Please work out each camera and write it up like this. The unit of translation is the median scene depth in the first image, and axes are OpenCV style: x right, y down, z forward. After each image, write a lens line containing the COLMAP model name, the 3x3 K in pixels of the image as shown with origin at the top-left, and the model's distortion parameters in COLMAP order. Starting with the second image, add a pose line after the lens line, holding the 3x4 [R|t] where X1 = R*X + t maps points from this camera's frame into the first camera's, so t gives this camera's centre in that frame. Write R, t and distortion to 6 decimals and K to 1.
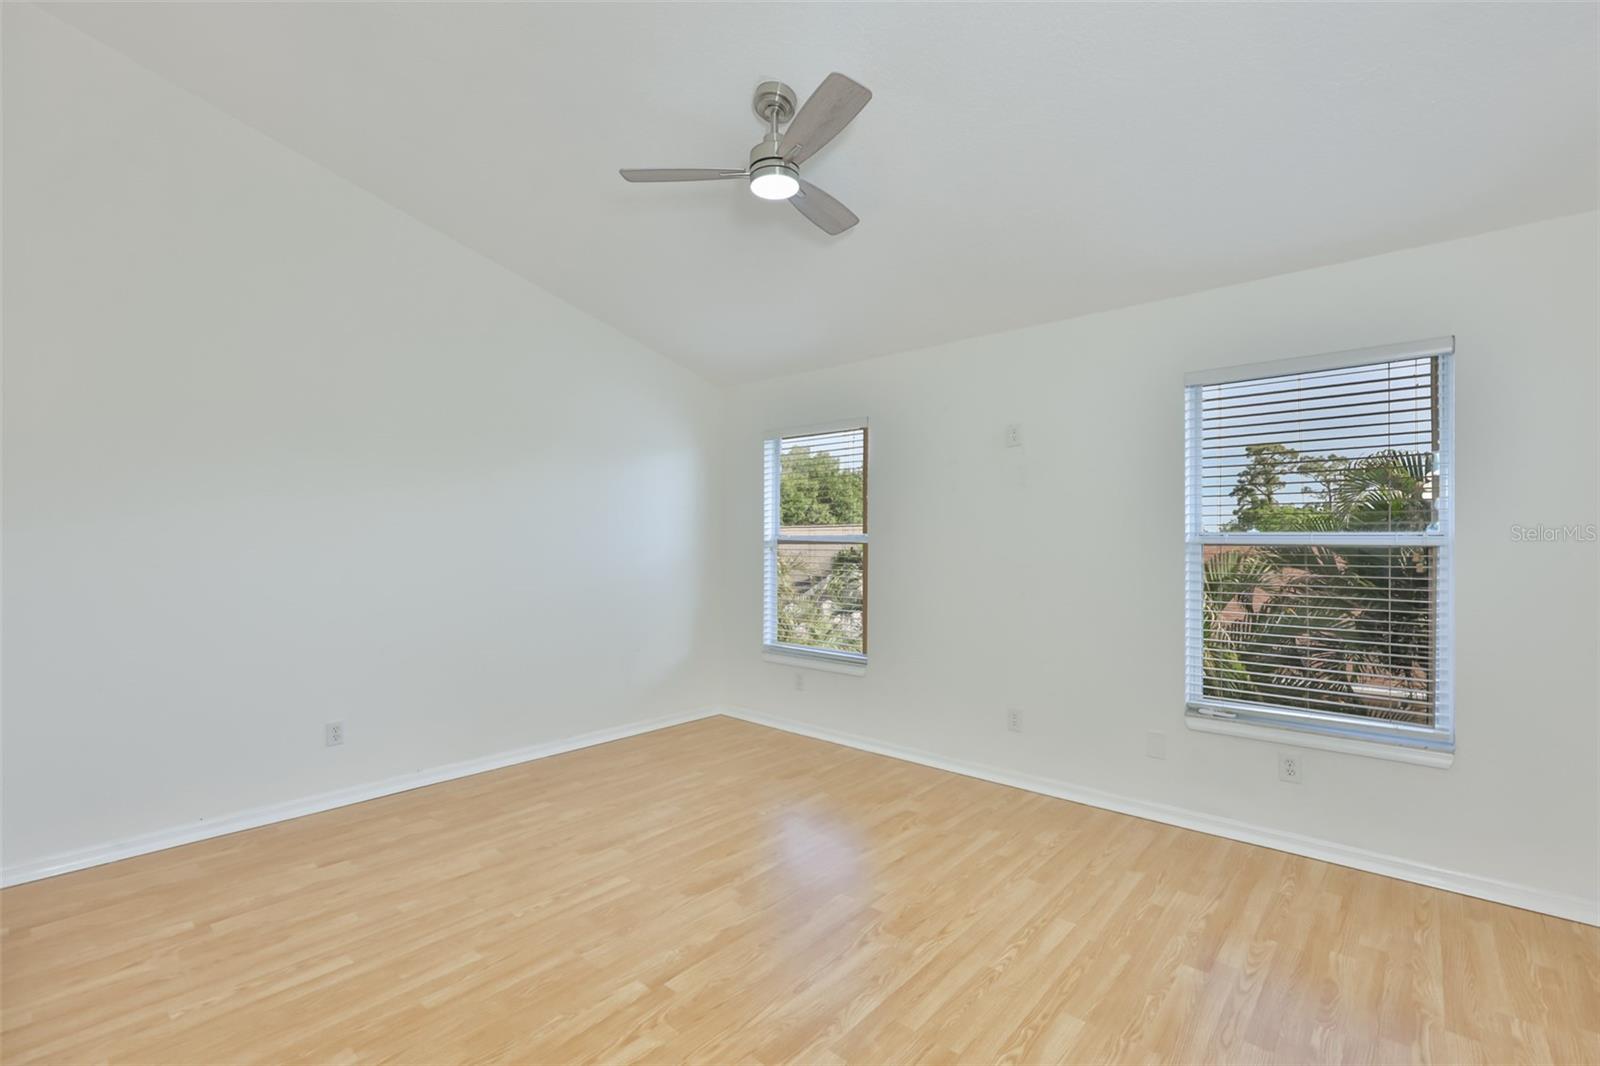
lens RADIAL K [[688.7, 0, 796.2], [0, 688.7, 531.5], [0, 0, 1]] dist [-0.001818, 0.000065]
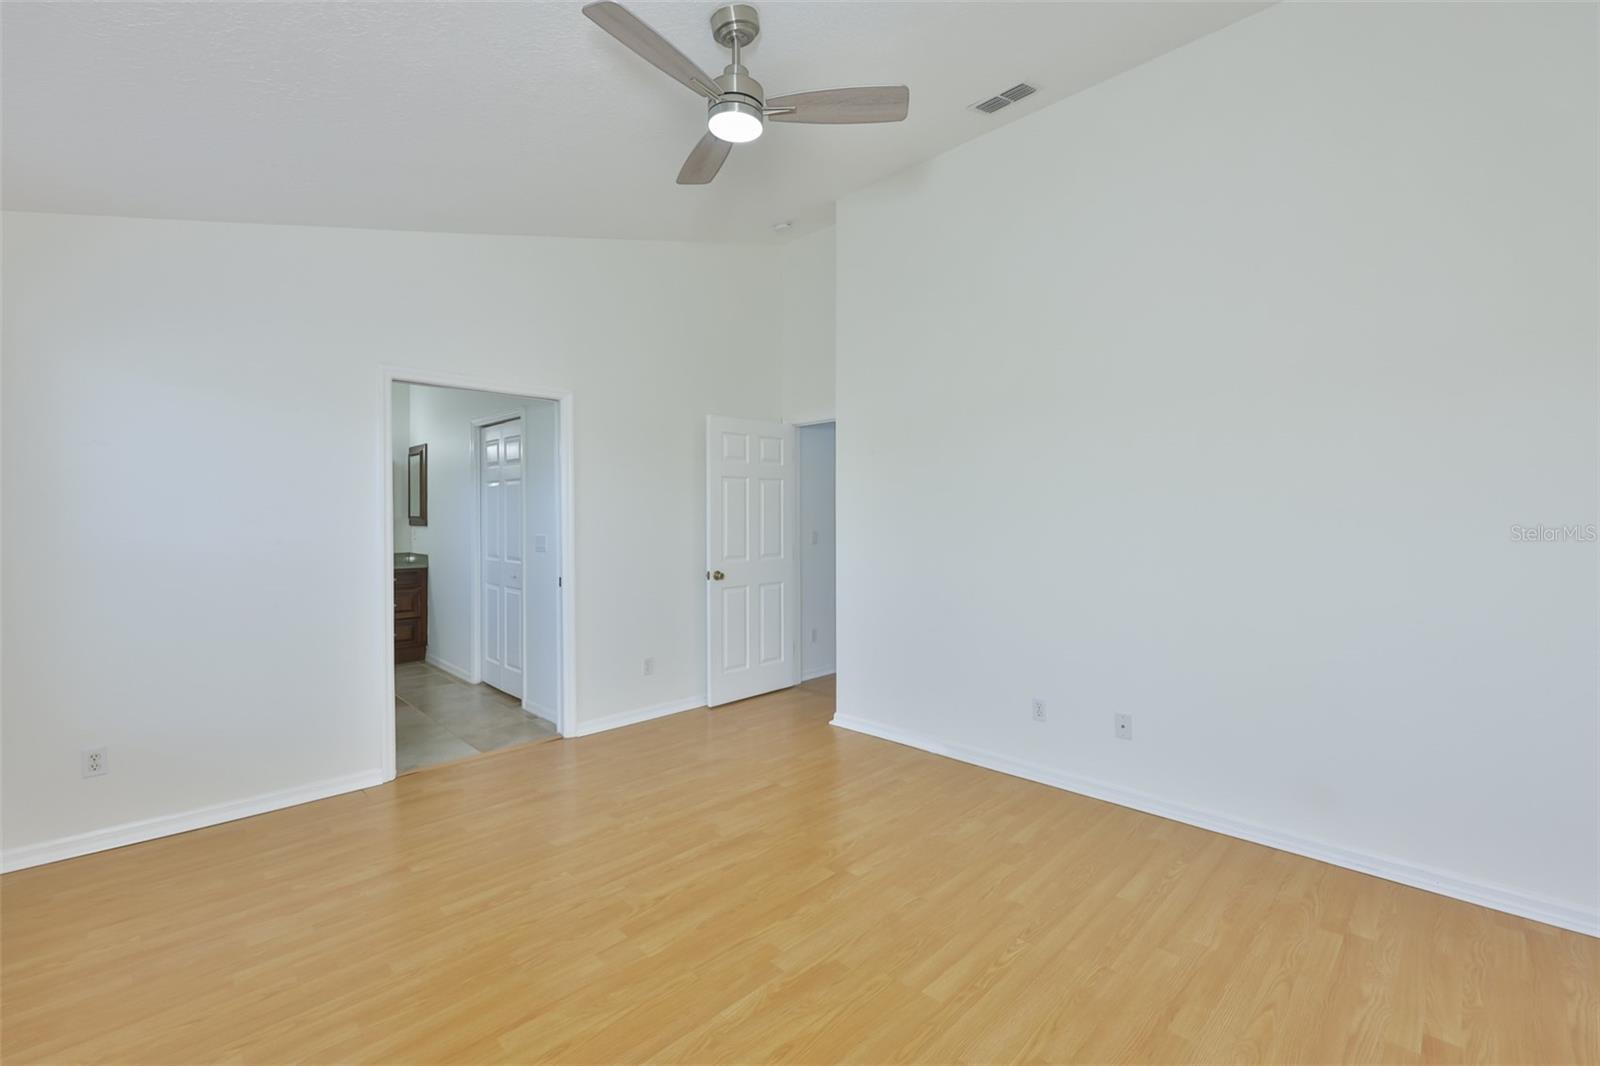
lens RADIAL K [[724.5, 0, 800.0], [0, 724.5, 533.0], [0, 0, 1]] dist [-0.025794, -0.000107]
pose [[-0.998038, 0.001524, 0.062587, -0.169724], [0.002156, 0.999947, 0.010034, 0.014928], [-0.062569, 0.010149, -0.997989, 1.868458]]
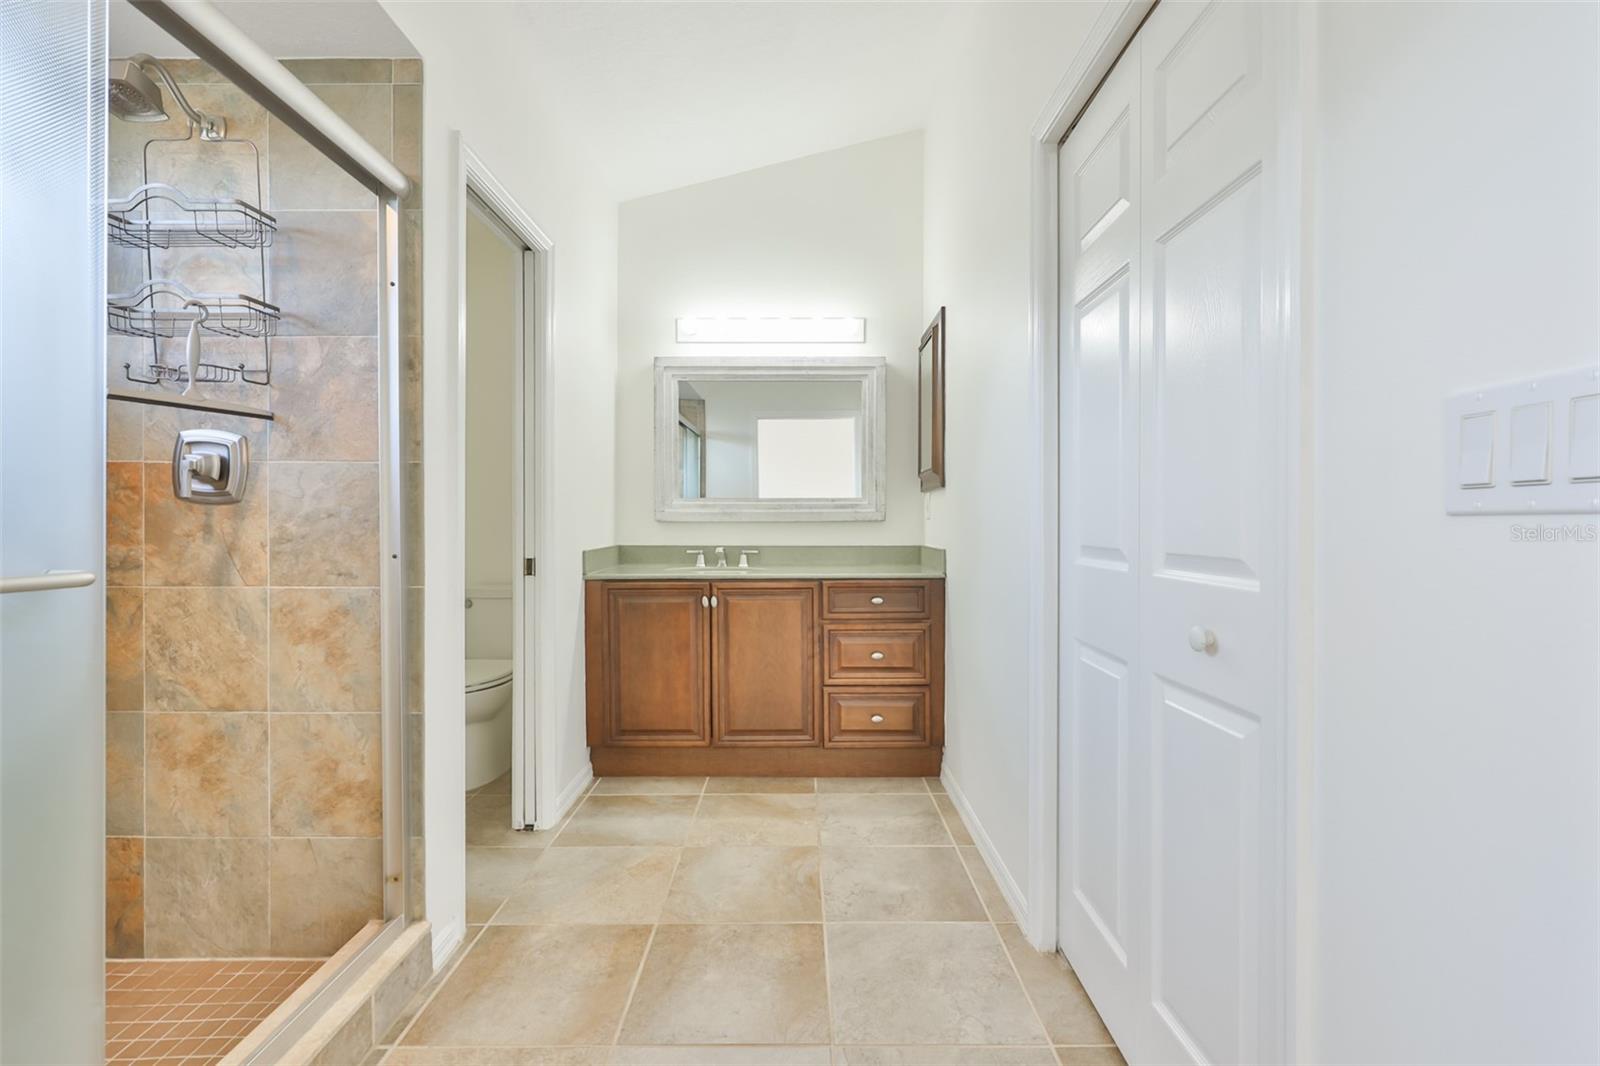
lens RADIAL K [[688.7, 0, 796.2], [0, 688.7, 531.5], [0, 0, 1]] dist [-0.001818, 0.000065]
pose [[-0.659671, -0.000771, 0.751554, 0.589624], [-0.004875, 0.999983, -0.003254, 0.086198], [-0.751539, -0.005811, -0.659663, 0.402421]]
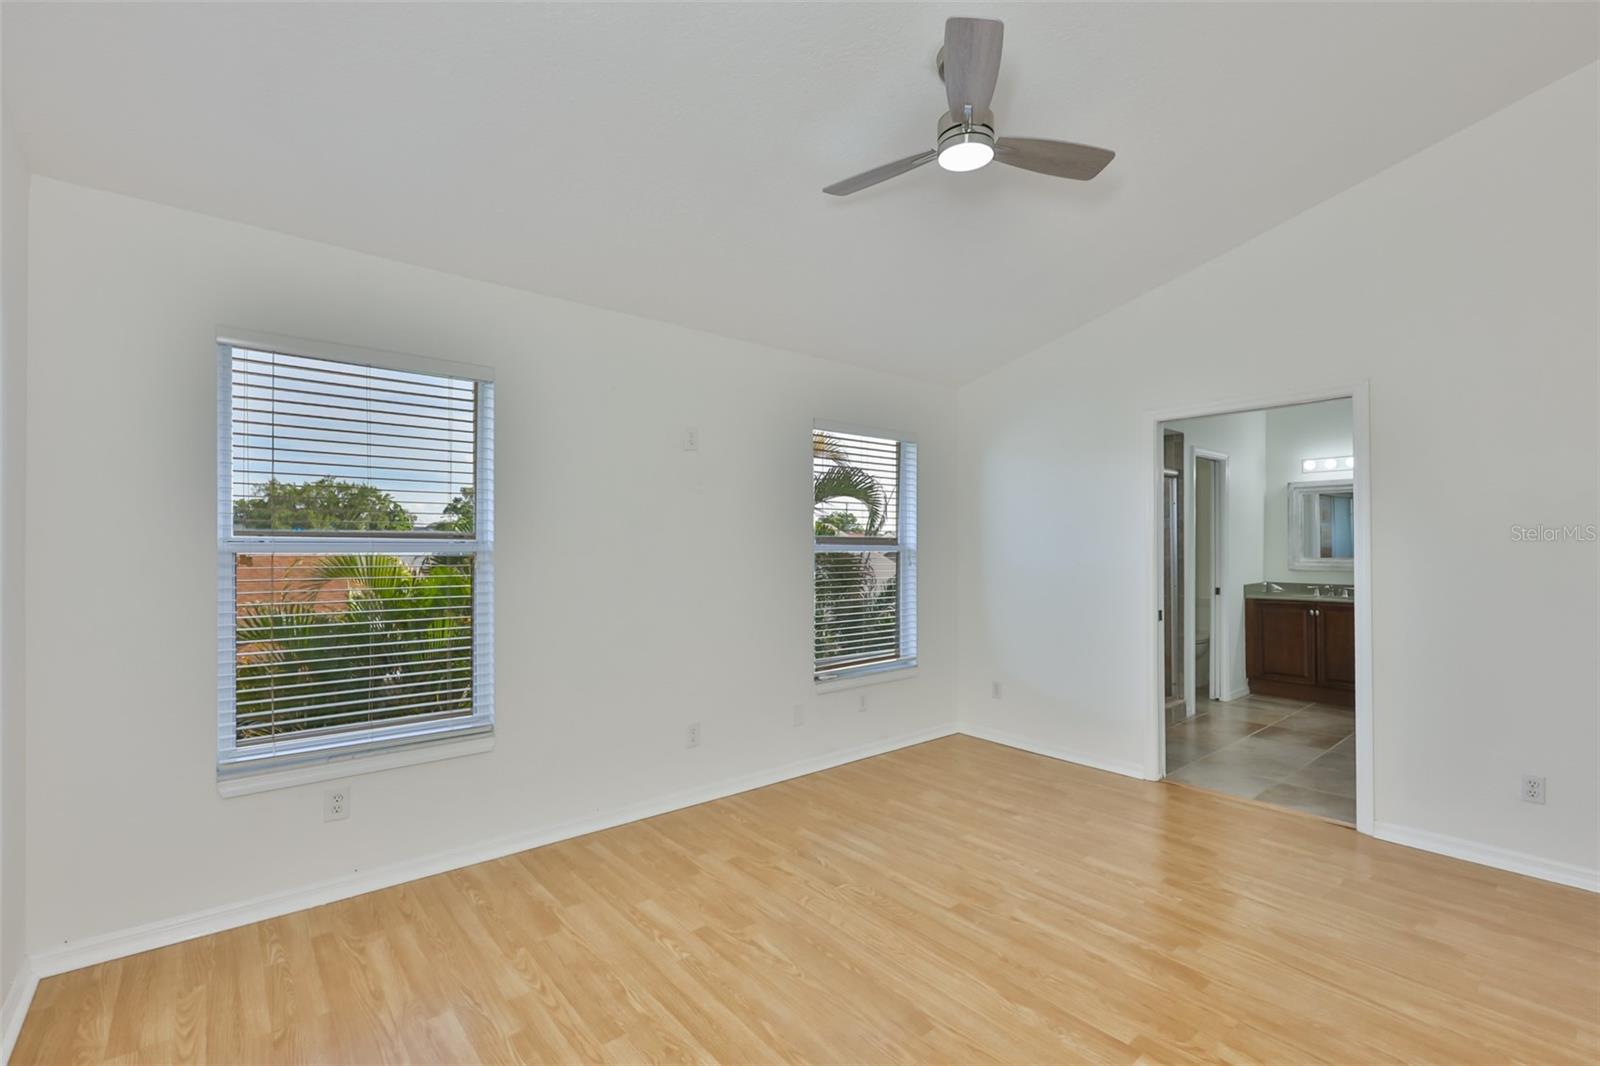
lens RADIAL K [[686.0, 0, 789.4], [0, 686.0, 539.9], [0, 0, 1]] dist [-0.001511, -0.000052]
pose [[0.184563, 0.005274, 0.982807, -0.960234], [-0.009065, 0.999952, -0.003664, -0.015399], [-0.982779, -0.008233, 0.184602, 1.033197]]
